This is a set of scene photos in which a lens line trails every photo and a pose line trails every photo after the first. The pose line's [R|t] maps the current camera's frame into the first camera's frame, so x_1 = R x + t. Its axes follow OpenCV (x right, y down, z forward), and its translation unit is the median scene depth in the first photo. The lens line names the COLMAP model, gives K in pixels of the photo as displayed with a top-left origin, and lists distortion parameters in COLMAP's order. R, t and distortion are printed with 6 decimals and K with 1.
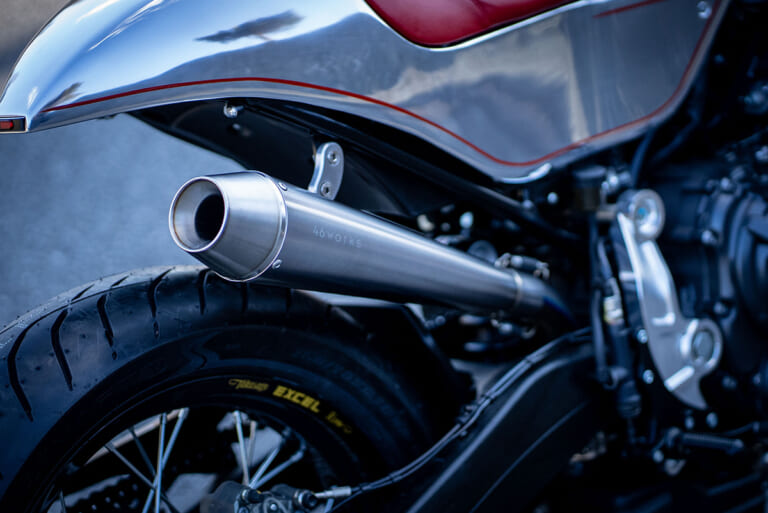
lens RADIAL K [[1881.0, 0, 384.0], [0, 1881.0, 256.5], [0, 0, 1]] dist [-0.006455, 0.140374]
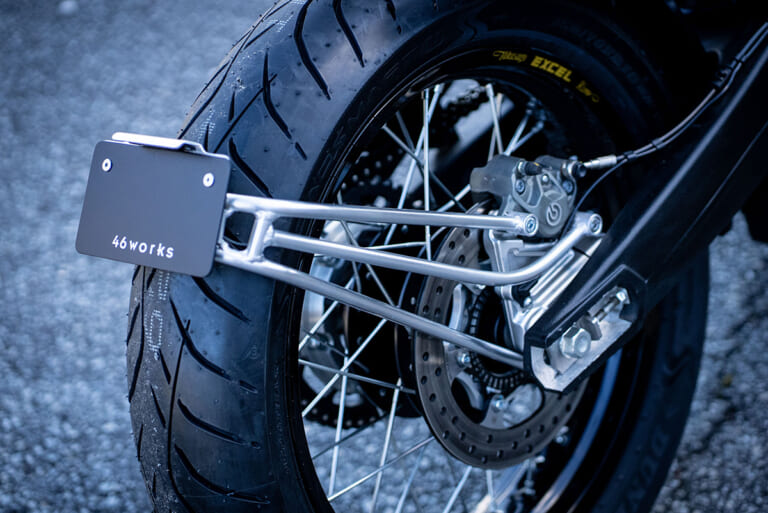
lens RADIAL K [[1881.0, 0, 384.0], [0, 1881.0, 256.5], [0, 0, 1]] dist [-0.006455, 0.140374]
pose [[0.996200, -0.041423, 0.076613, -0.217084], [0.027770, 0.984815, 0.171370, 0.001251], [-0.082548, -0.168591, 0.982223, 0.024395]]
